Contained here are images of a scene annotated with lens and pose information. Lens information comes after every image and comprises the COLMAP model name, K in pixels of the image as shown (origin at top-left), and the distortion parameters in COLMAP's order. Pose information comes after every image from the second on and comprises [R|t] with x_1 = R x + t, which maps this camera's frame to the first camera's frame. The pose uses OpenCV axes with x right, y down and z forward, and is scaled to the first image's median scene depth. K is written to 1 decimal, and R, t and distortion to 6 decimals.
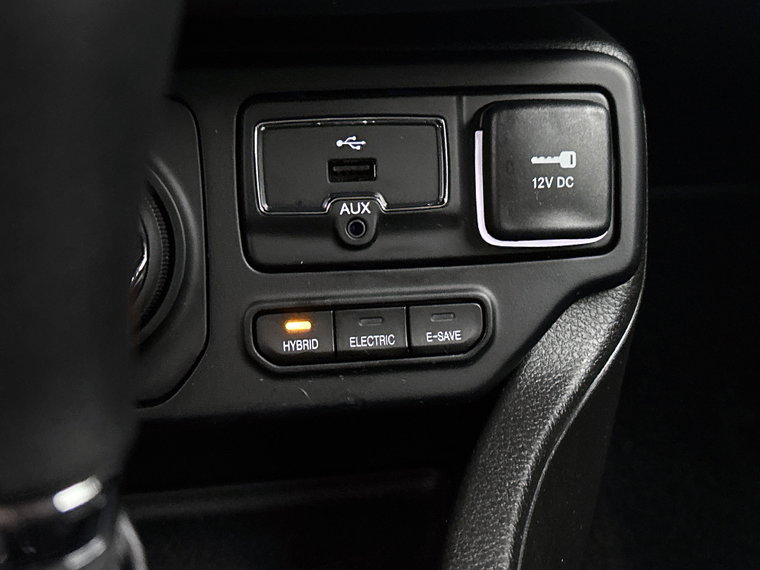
lens RADIAL K [[1069.5, 0, 380.2], [0, 1069.5, 283.3], [0, 0, 1]] dist [0.012681, 0.000000]
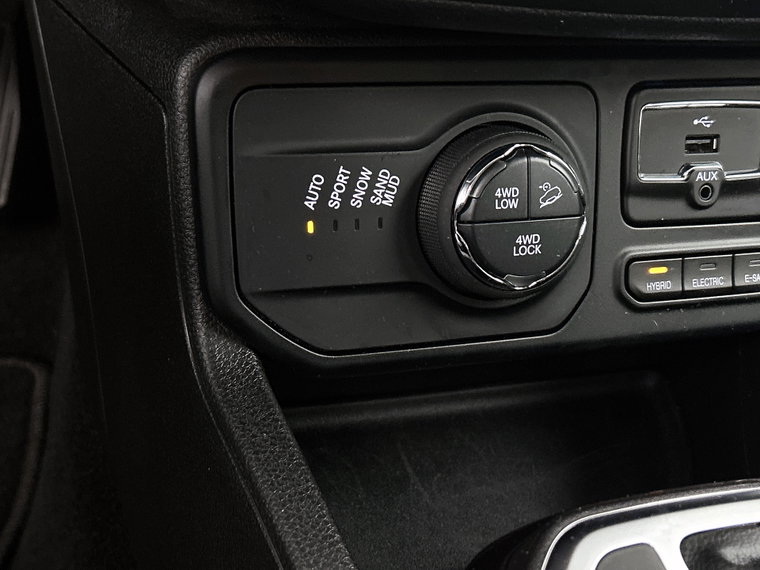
lens RADIAL K [[1069.5, 0, 376.4], [0, 1069.5, 286.6], [0, 0, 1]] dist [0.012681, 0.000000]
pose [[0.979949, -0.001071, 0.199243, -0.639412], [-0.028318, 0.989086, 0.144595, -0.111418], [-0.197223, -0.147338, 0.969224, -0.141272]]
